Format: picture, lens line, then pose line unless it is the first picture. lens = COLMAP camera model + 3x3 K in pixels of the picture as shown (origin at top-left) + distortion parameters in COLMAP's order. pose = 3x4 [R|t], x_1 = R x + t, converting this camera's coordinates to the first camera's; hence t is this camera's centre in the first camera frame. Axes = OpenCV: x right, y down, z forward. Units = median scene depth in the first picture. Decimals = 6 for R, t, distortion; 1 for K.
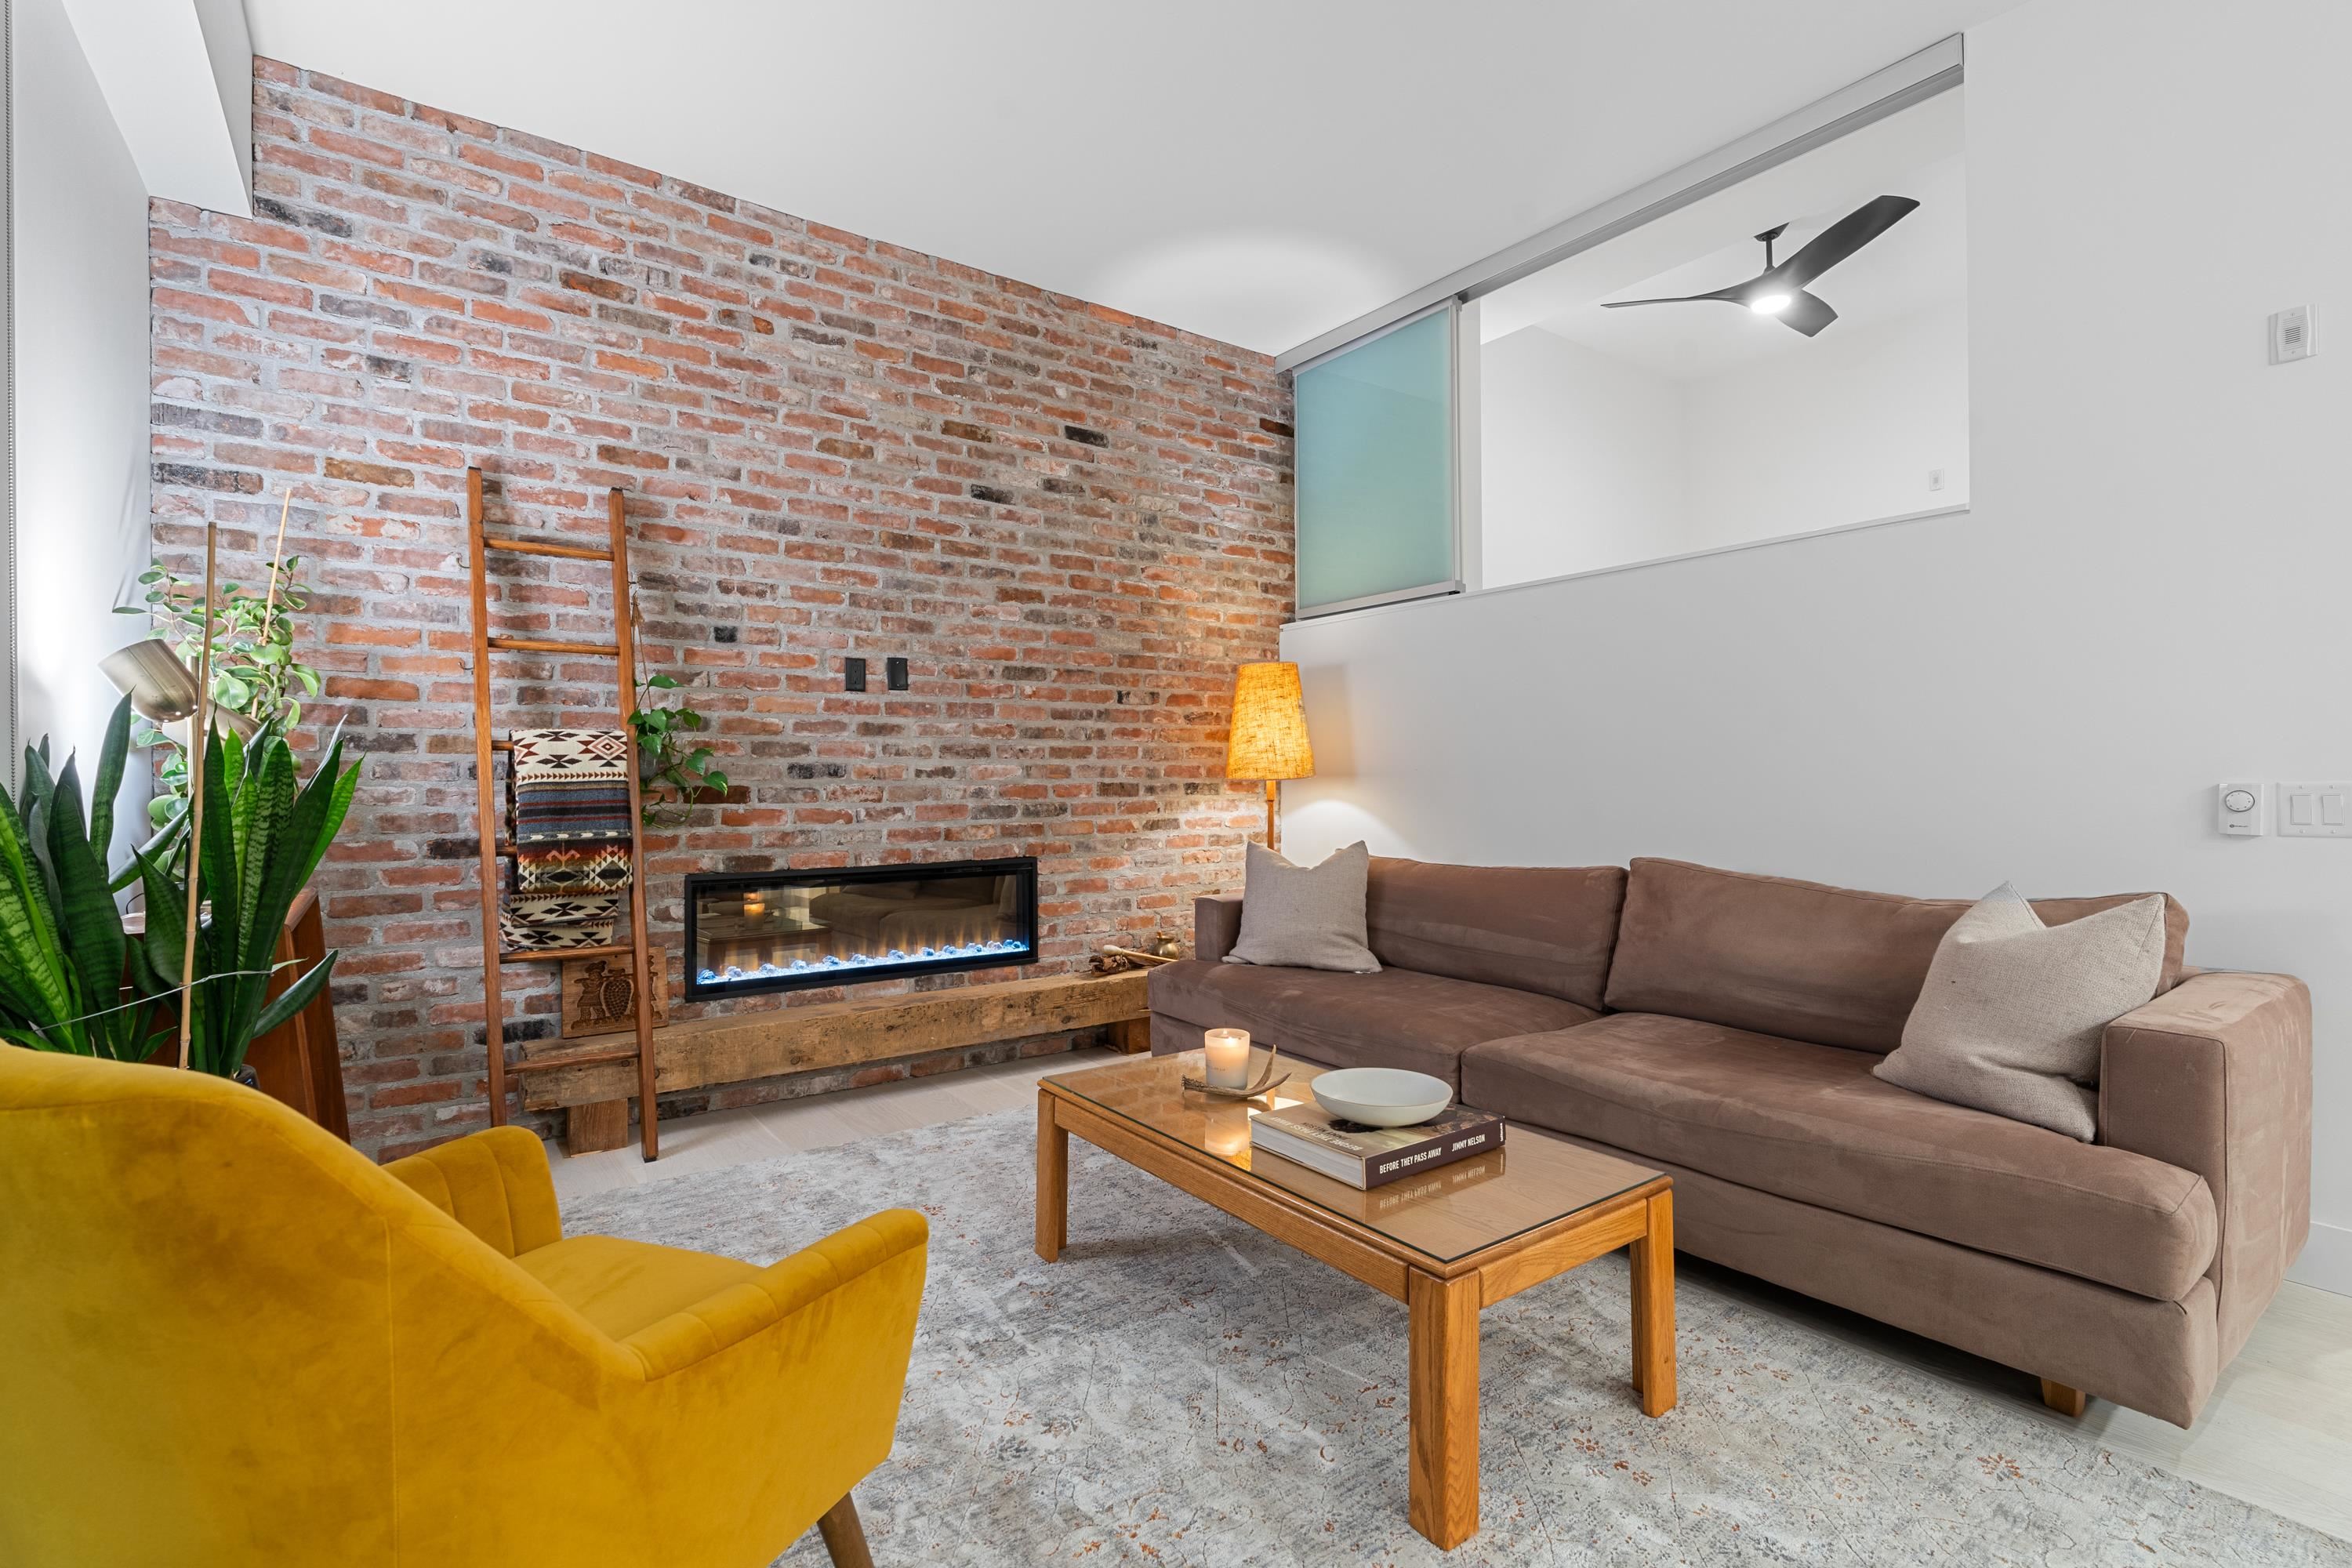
lens RADIAL K [[1079.4, 0, 1204.9], [0, 1079.4, 764.0], [0, 0, 1]] dist [-0.012573, 0.007642]
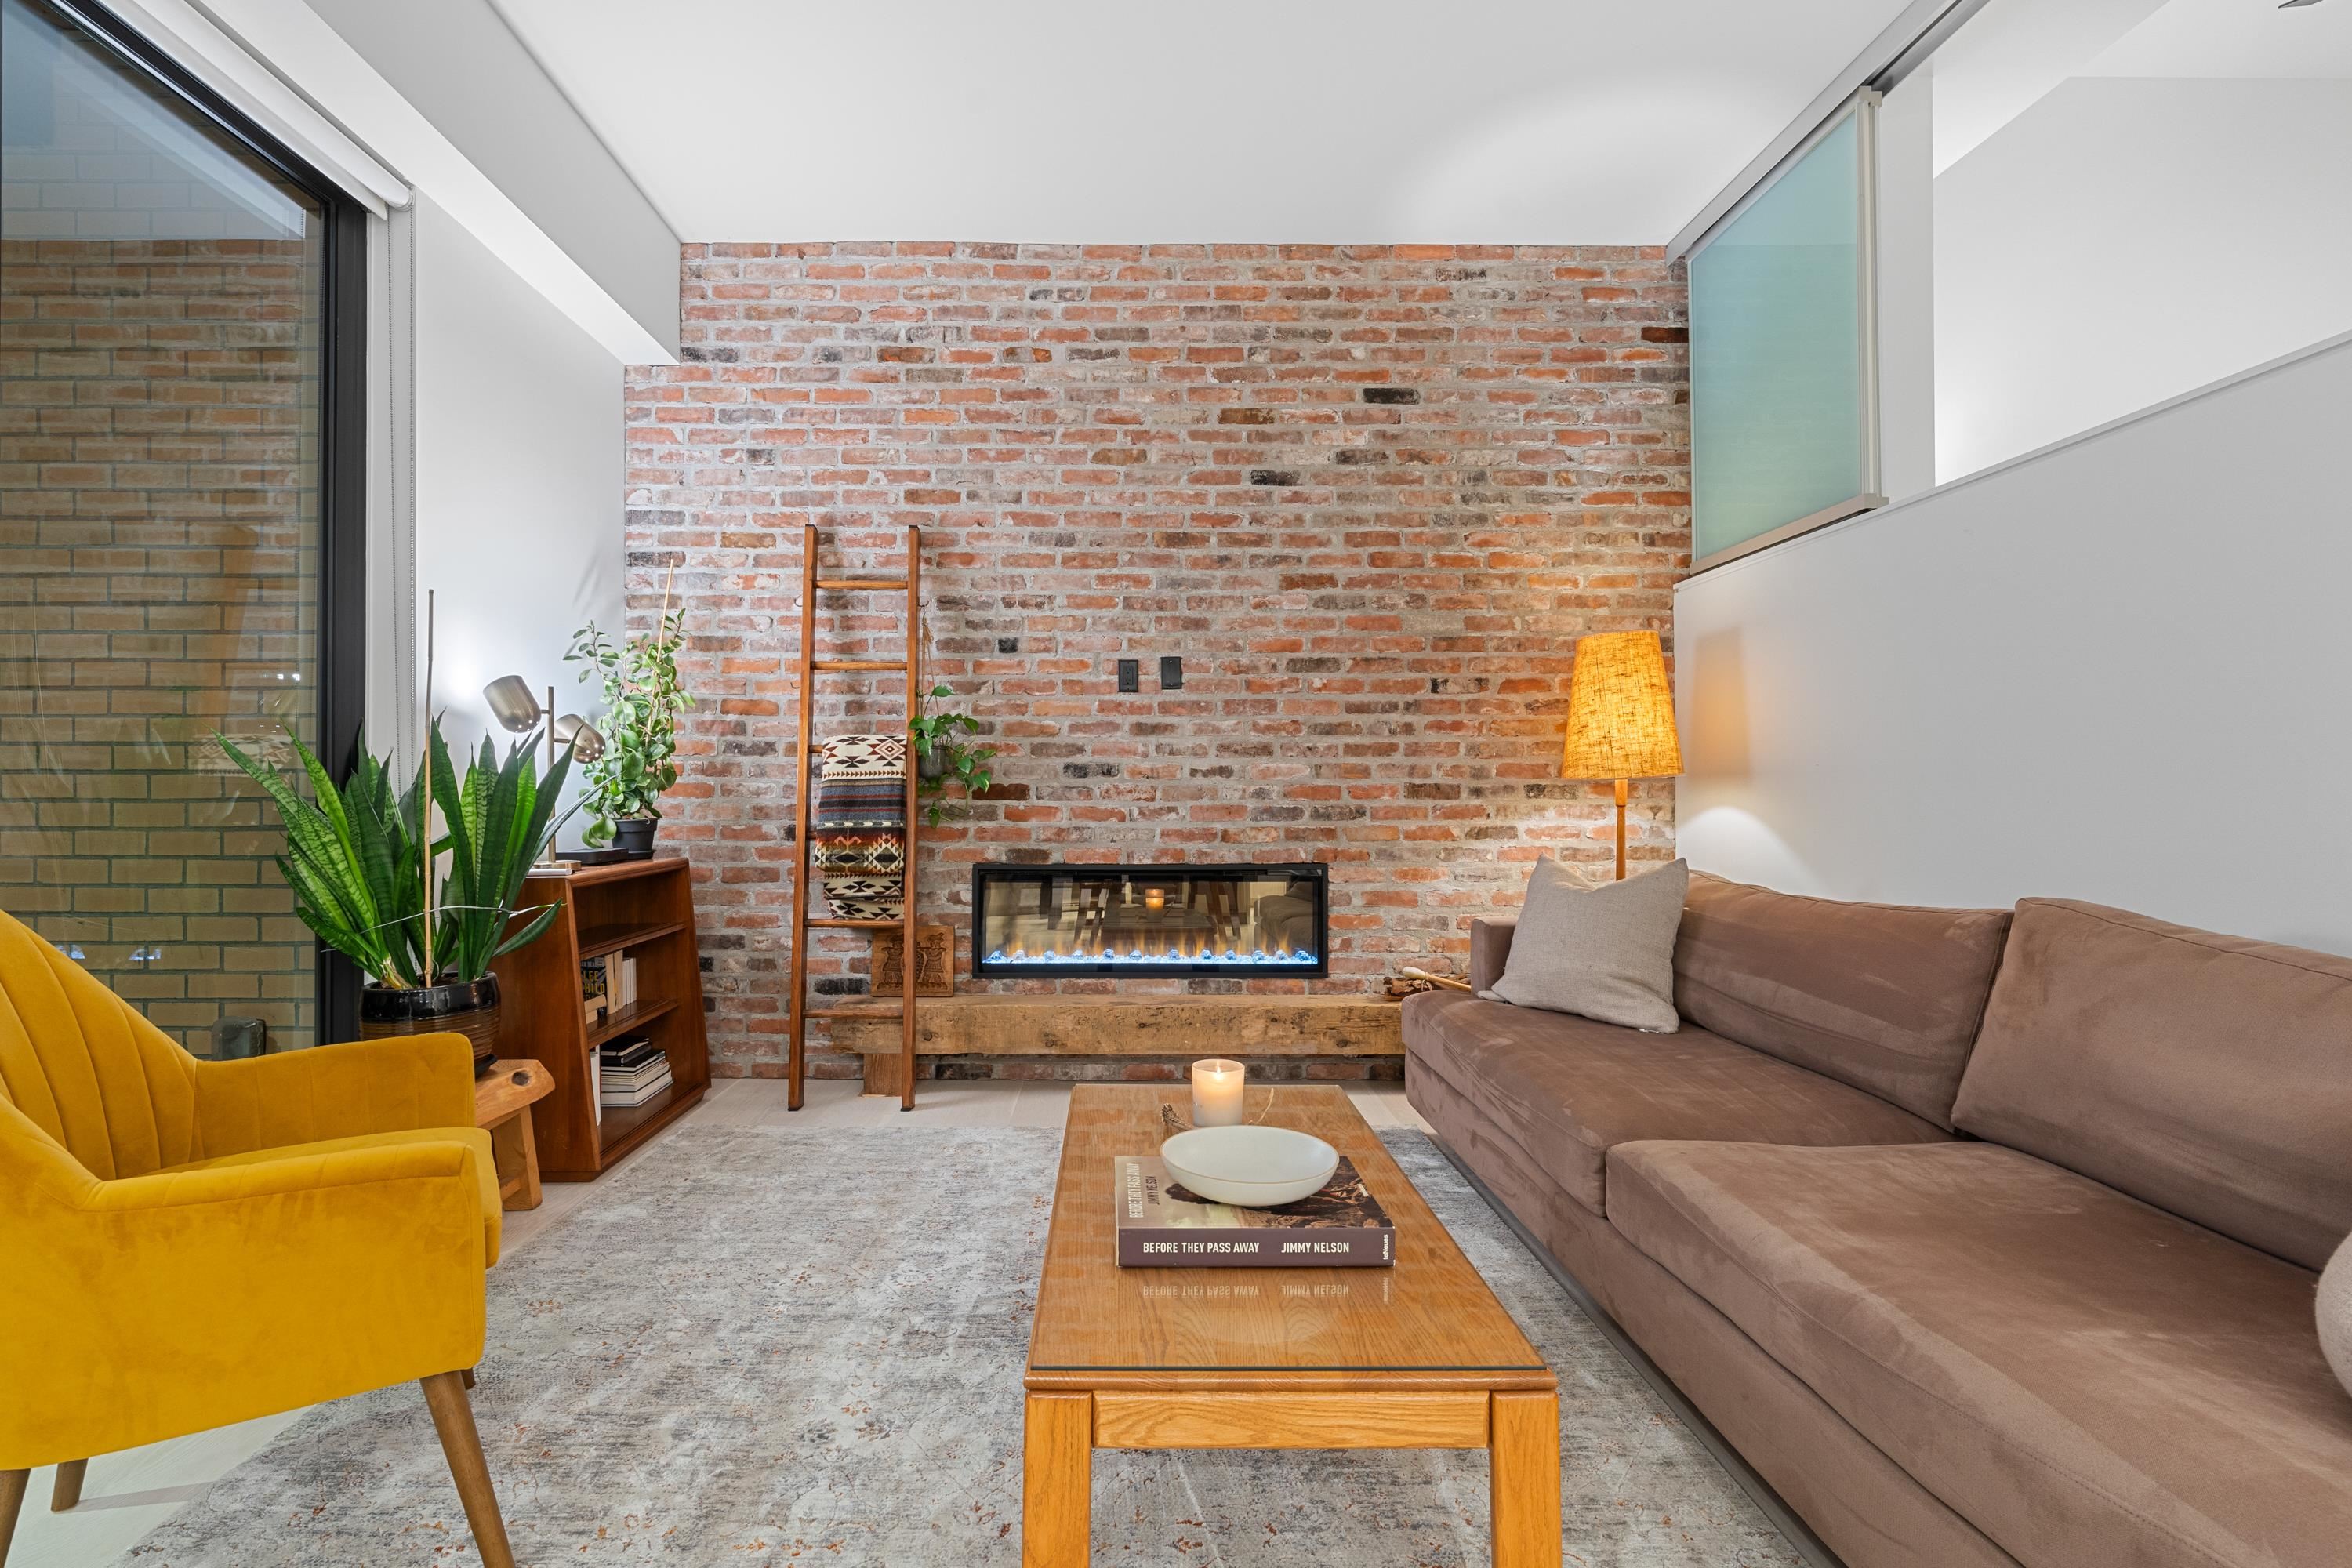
lens RADIAL K [[1104.6, 0, 1128.3], [0, 1104.6, 780.1], [0, 0, 1]] dist [-0.020935, 0.018554]
pose [[0.808770, -0.002830, -0.588118, 0.278041], [0.005031, 0.999985, 0.002107, 0.012827], [0.588103, -0.004663, 0.808772, 0.147638]]
